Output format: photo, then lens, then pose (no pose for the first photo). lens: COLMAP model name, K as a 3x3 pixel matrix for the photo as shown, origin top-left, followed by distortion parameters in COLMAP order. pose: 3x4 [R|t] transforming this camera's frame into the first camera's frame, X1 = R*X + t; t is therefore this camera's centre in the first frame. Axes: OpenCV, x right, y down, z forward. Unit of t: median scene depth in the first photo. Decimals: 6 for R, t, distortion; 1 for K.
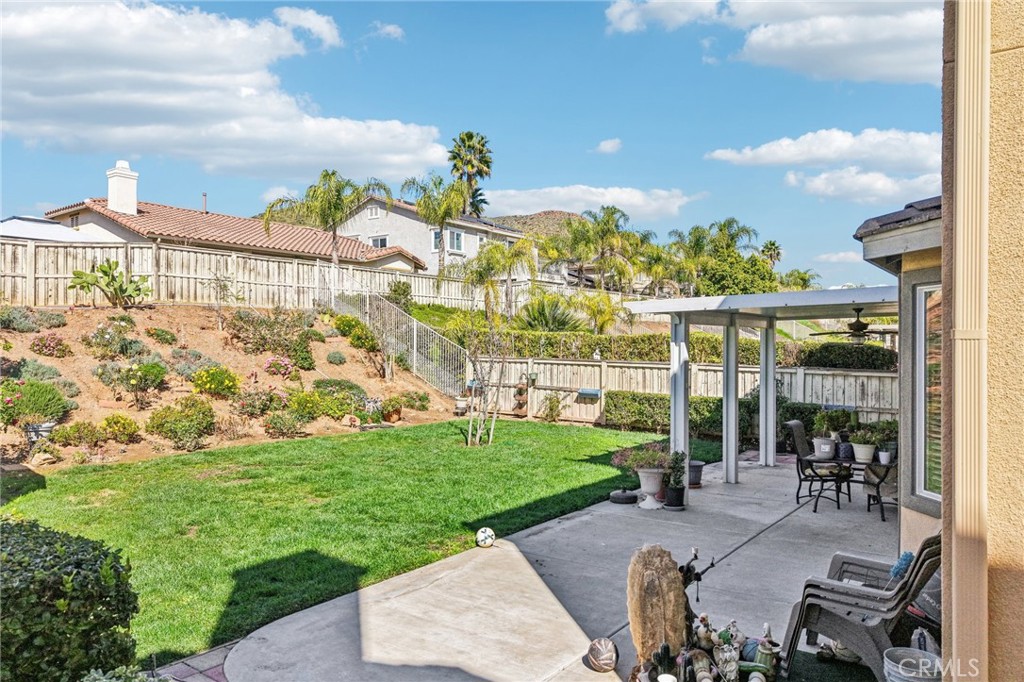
lens RADIAL K [[686.3, 0, 510.0], [0, 686.3, 347.8], [0, 0, 1]] dist [0.039651, -0.051660]
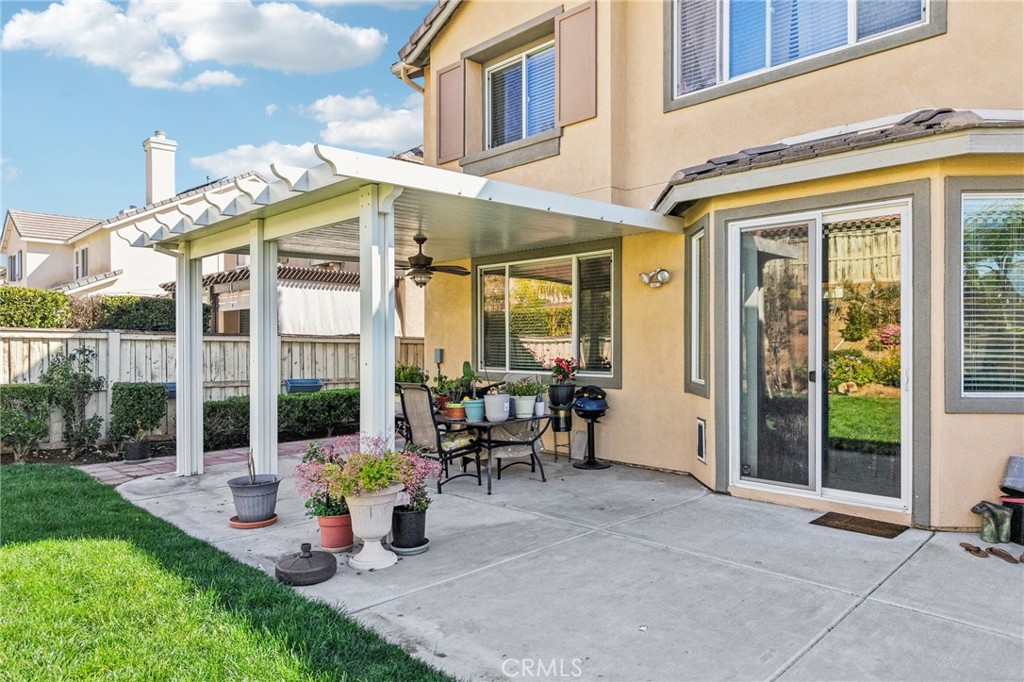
lens RADIAL K [[686.3, 0, 510.0], [0, 686.3, 347.8], [0, 0, 1]] dist [0.039651, -0.051660]
pose [[0.147695, -0.007840, 0.989002, -0.285113], [0.008941, 0.999938, 0.006592, 0.069251], [-0.988993, 0.007869, 0.147756, 0.824710]]
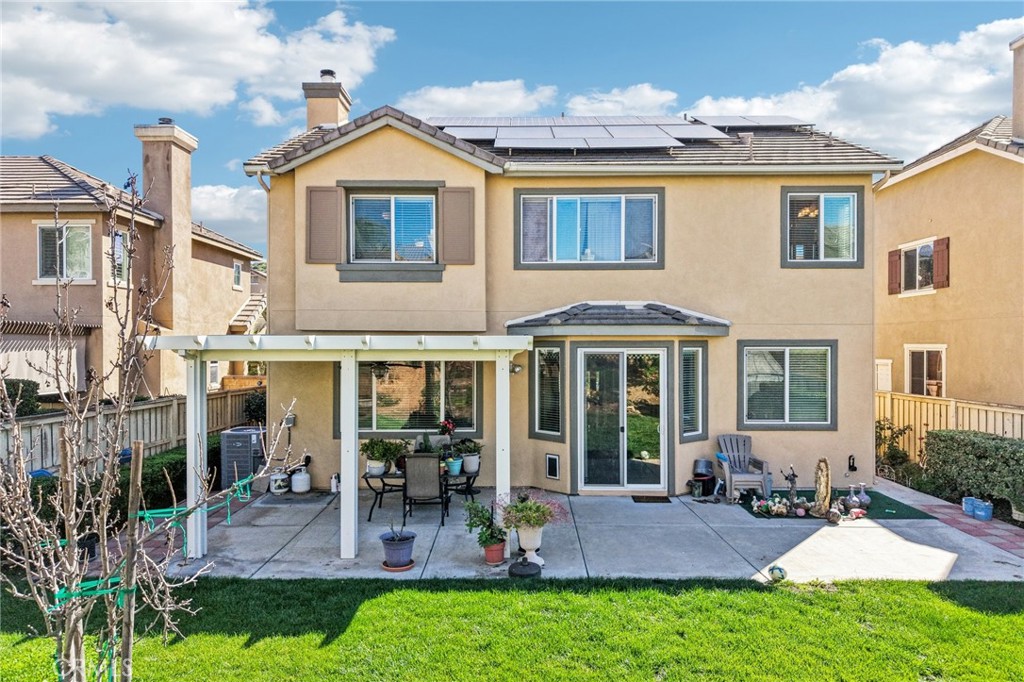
lens RADIAL K [[686.3, 0, 510.0], [0, 686.3, 347.8], [0, 0, 1]] dist [0.039651, -0.051660]
pose [[-0.603075, -0.005903, 0.797663, -0.503123], [0.005437, 0.999919, 0.011511, -0.063698], [-0.797666, 0.011279, -0.602994, 1.566672]]
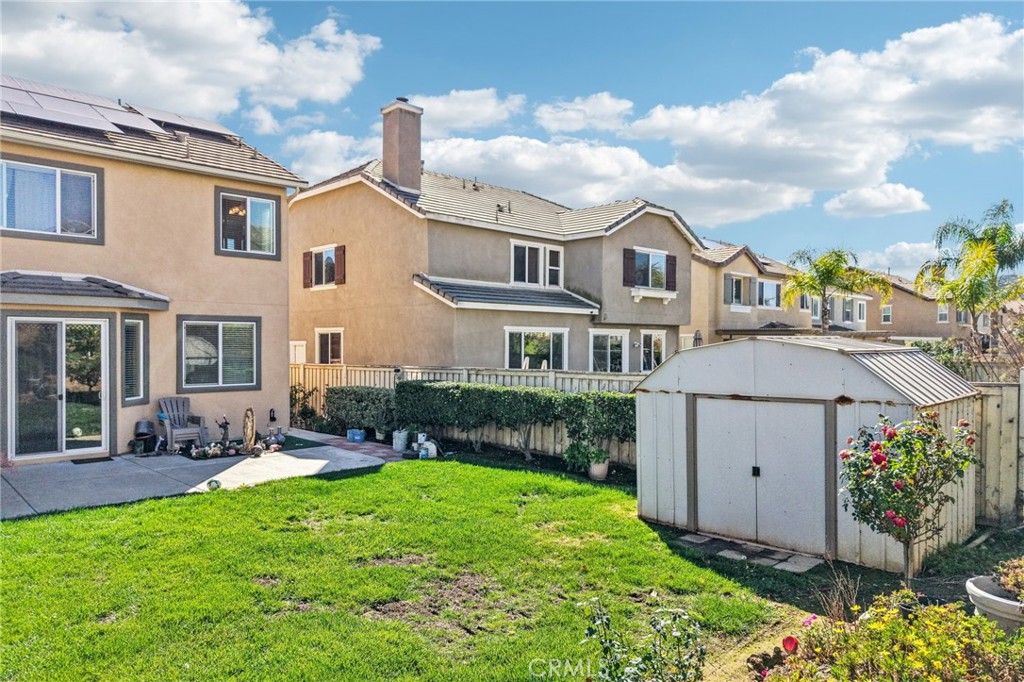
lens RADIAL K [[686.3, 0, 510.0], [0, 686.3, 347.8], [0, 0, 1]] dist [0.039651, -0.051660]
pose [[-0.989935, -0.005168, 0.141427, -0.645734], [-0.002915, 0.999866, 0.016133, -0.014870], [-0.141492, 0.015558, -0.989817, 1.811919]]
